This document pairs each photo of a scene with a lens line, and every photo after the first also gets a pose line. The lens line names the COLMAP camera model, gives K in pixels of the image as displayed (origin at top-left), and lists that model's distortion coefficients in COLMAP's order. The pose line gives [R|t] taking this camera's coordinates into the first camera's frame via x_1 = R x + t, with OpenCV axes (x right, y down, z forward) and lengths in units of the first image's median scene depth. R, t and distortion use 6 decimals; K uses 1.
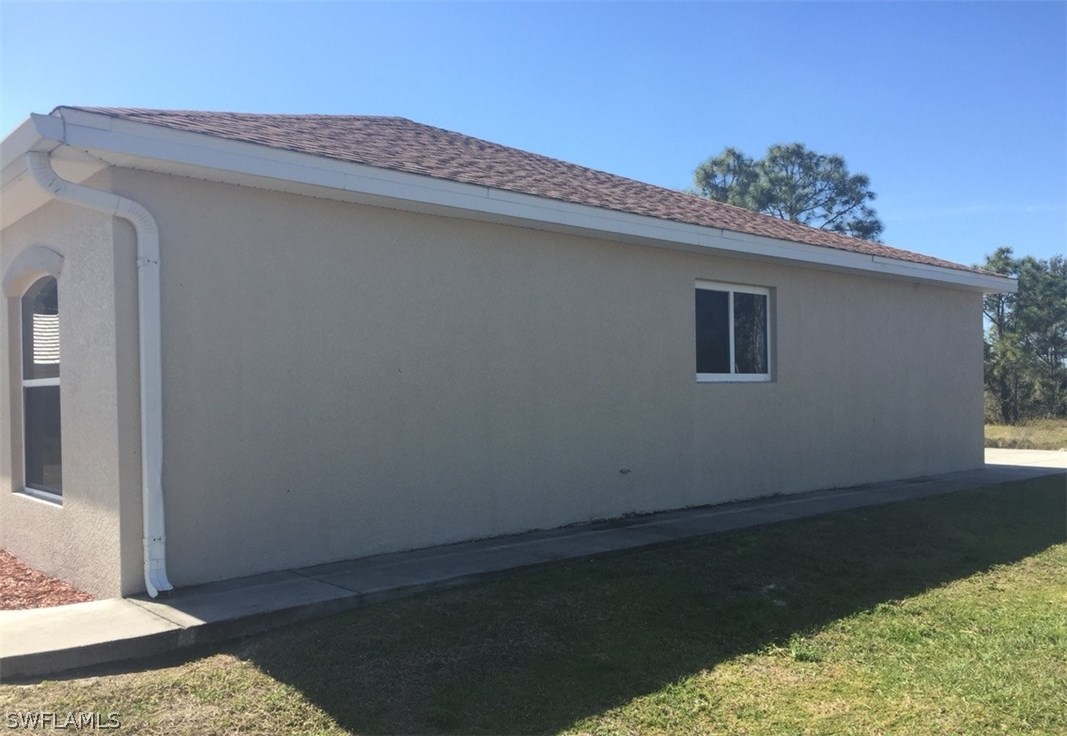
lens RADIAL K [[920.9, 0, 534.0], [0, 920.9, 392.0], [0, 0, 1]] dist [0.145025, -0.227598]
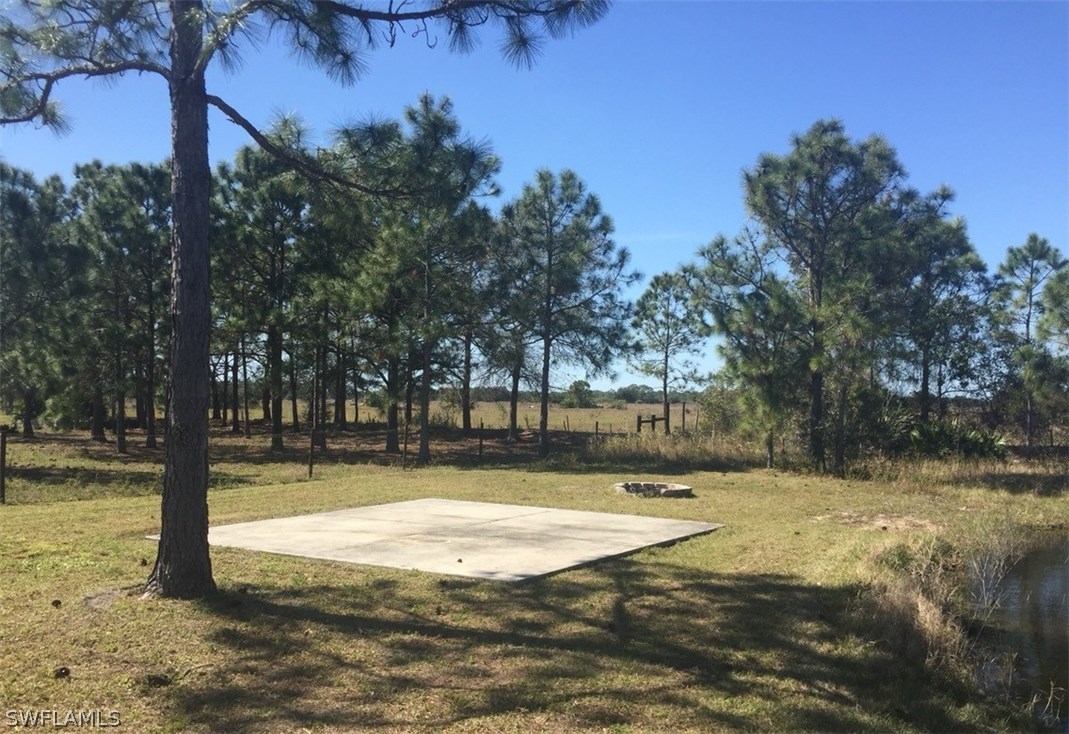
lens RADIAL K [[922.7, 0, 535.0], [0, 922.7, 391.0], [0, 0, 1]] dist [0.145025, -0.227598]
pose [[0.966174, 0.029296, 0.256221, 0.233165], [-0.027553, 0.999566, -0.010391, 0.000880], [-0.256415, 0.002980, 0.966562, 0.579328]]
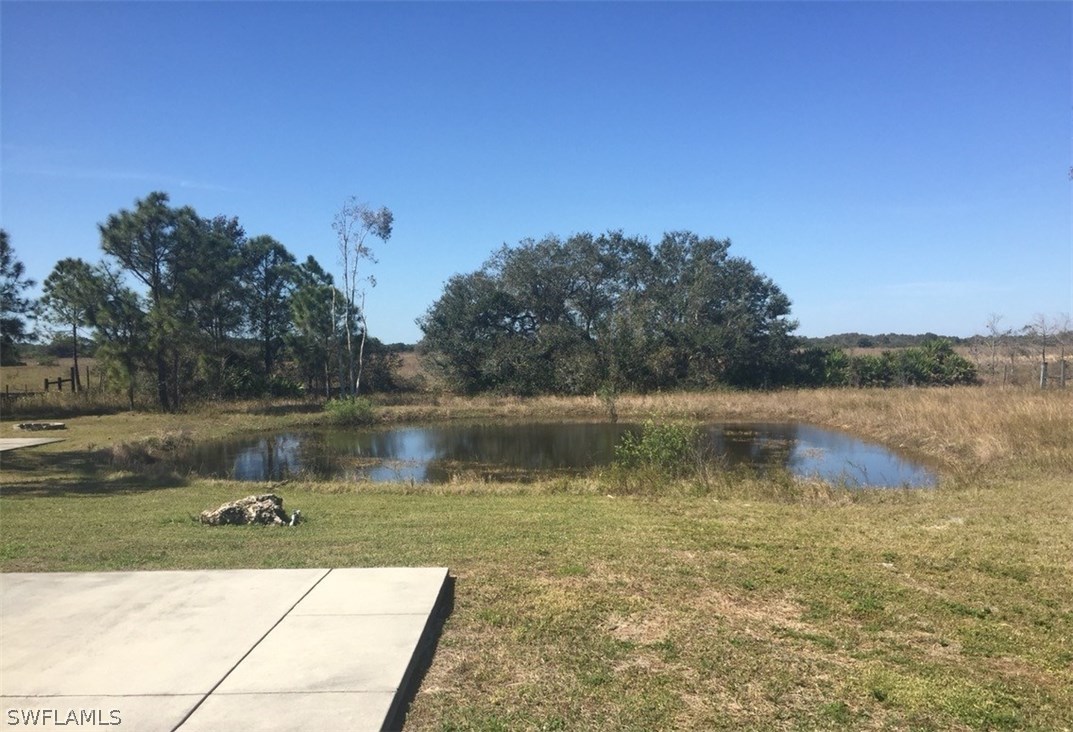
lens RADIAL K [[926.5, 0, 511.8], [0, 926.5, 395.5], [0, 0, 1]] dist [0.063054, -0.005037]
pose [[0.694830, -0.029624, 0.718563, 0.133530], [-0.000042, 0.999150, 0.041232, -0.012982], [-0.719174, -0.028680, 0.694238, 0.230392]]
